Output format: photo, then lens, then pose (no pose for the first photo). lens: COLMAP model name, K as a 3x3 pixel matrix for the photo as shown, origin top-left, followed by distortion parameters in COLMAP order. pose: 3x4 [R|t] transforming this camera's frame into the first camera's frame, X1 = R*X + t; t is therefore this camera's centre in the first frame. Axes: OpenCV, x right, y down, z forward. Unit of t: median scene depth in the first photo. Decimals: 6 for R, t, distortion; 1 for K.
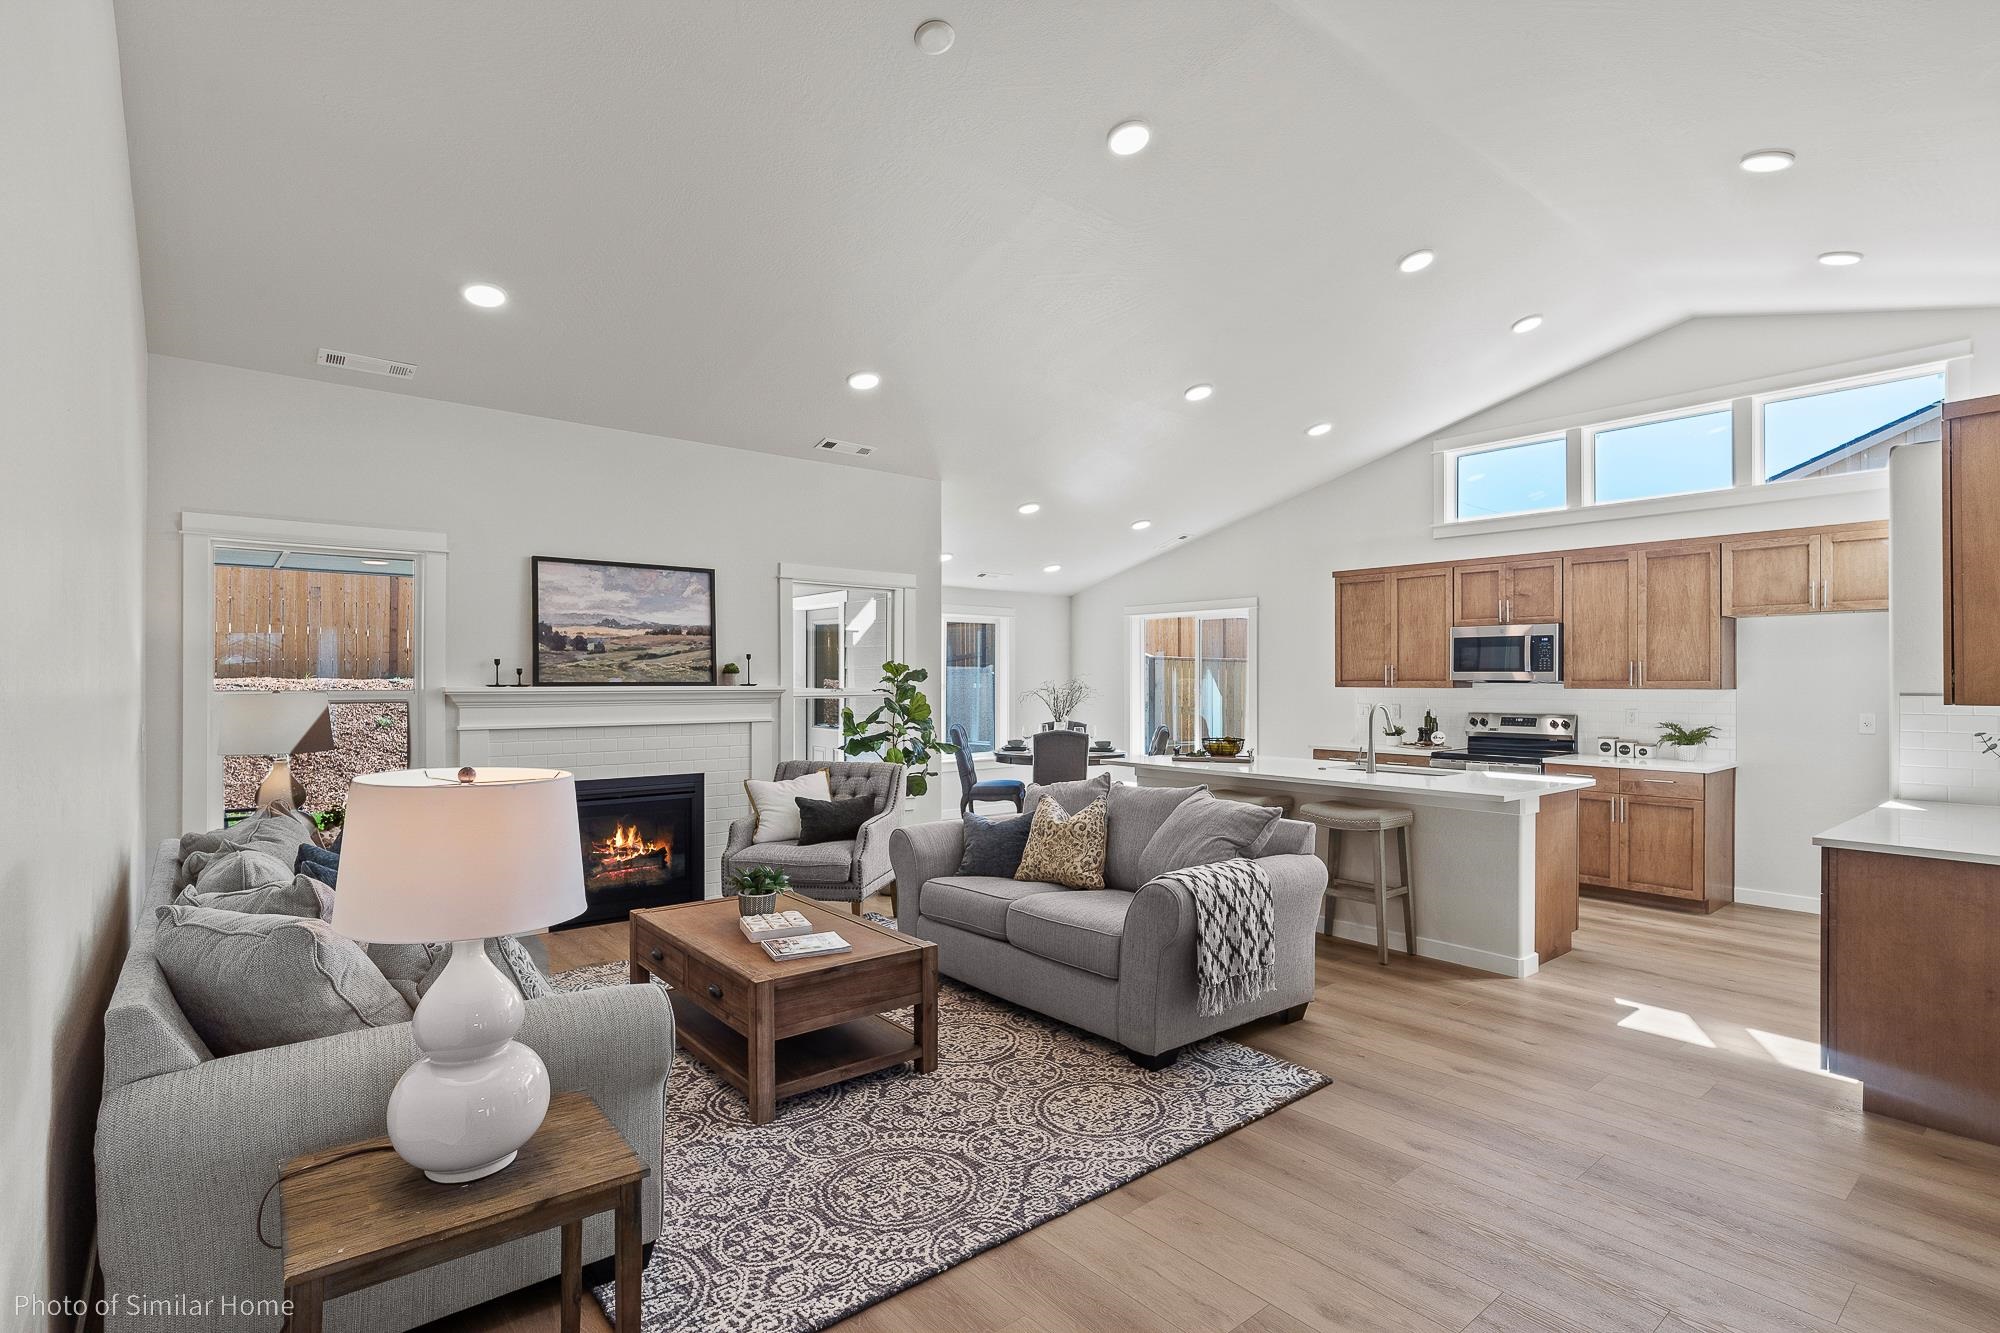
lens RADIAL K [[967.6, 0, 997.0], [0, 967.6, 673.6], [0, 0, 1]] dist [-0.002161, 0.000214]
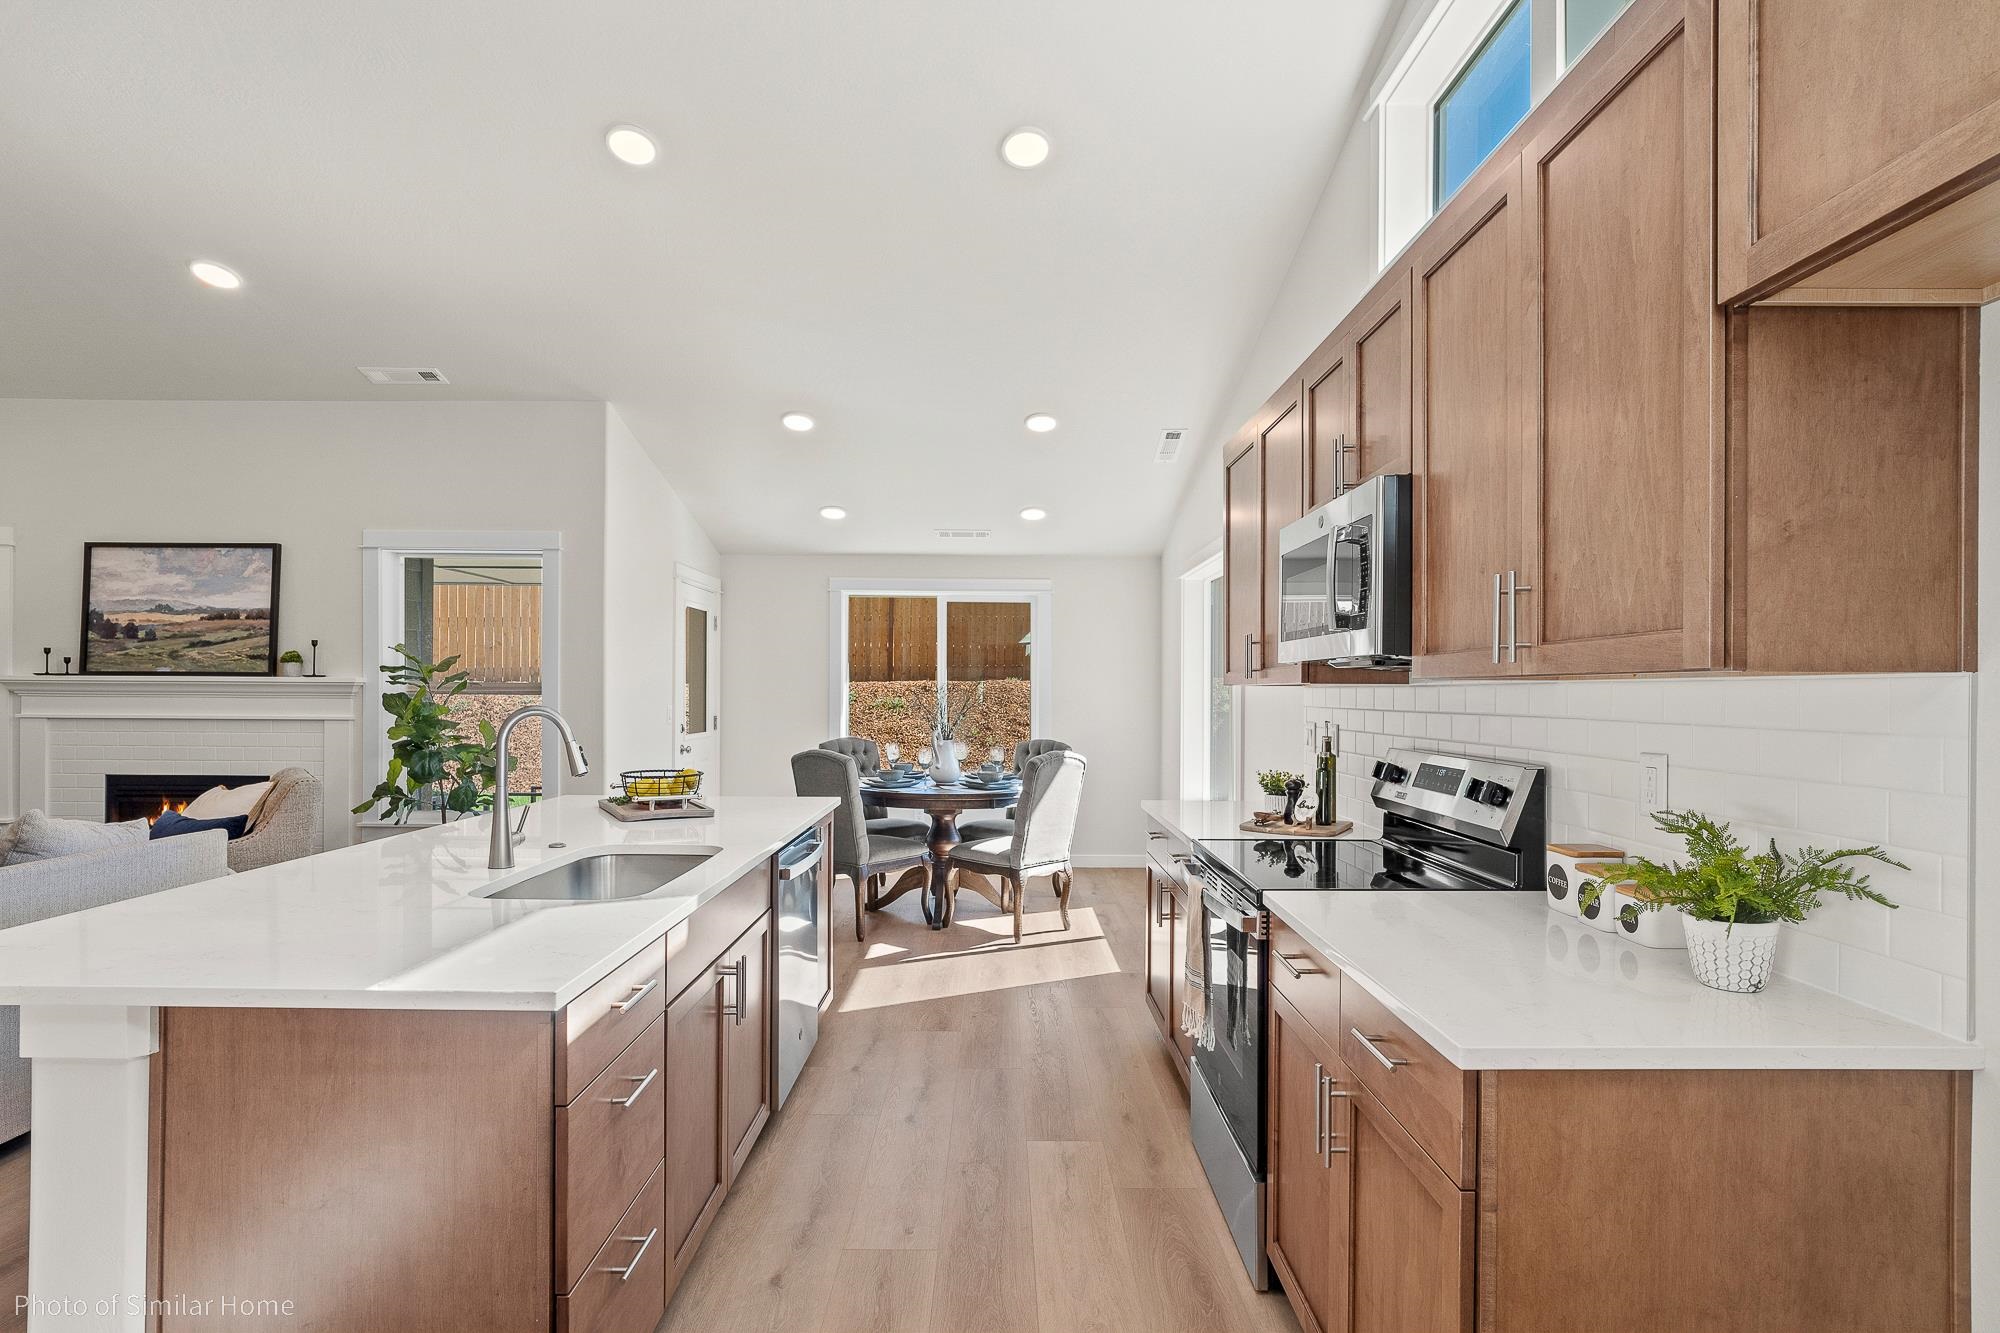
lens RADIAL K [[969.7, 0, 993.3], [0, 969.7, 690.6], [0, 0, 1]] dist [-0.000157, 0.001229]
pose [[0.763480, 0.004010, -0.645820, 0.857155], [-0.002755, 0.999992, 0.002953, 0.023043], [0.645826, -0.000475, 0.763484, 0.839488]]
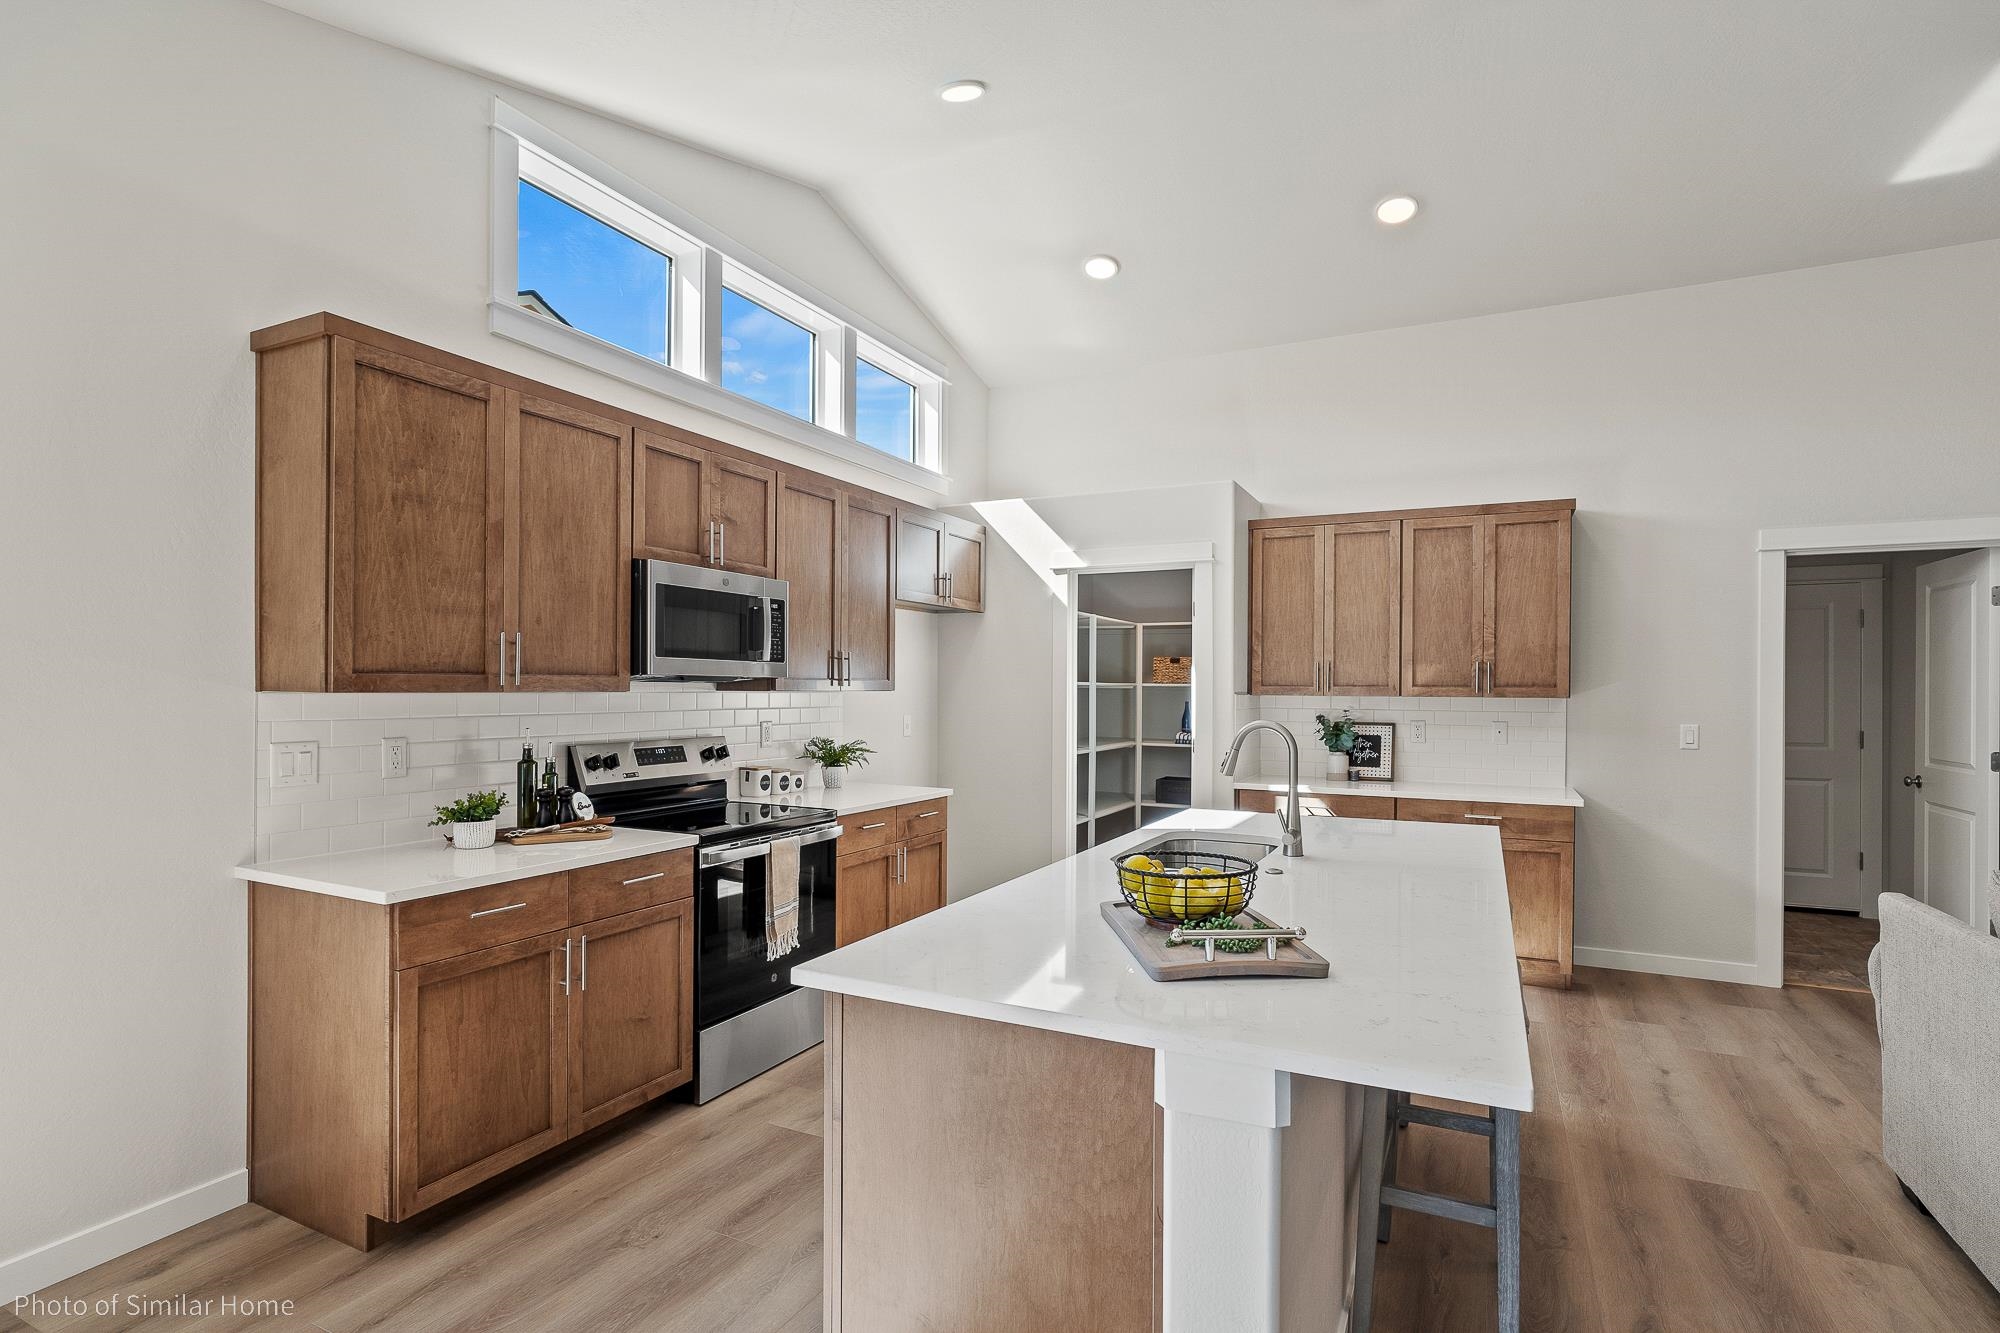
lens RADIAL K [[969.7, 0, 993.3], [0, 969.7, 690.6], [0, 0, 1]] dist [-0.000157, 0.001229]
pose [[-0.409699, -0.005267, 0.912206, -0.020148], [-0.009099, 0.999957, 0.001687, 0.016049], [-0.912176, -0.007609, -0.409729, 1.396827]]
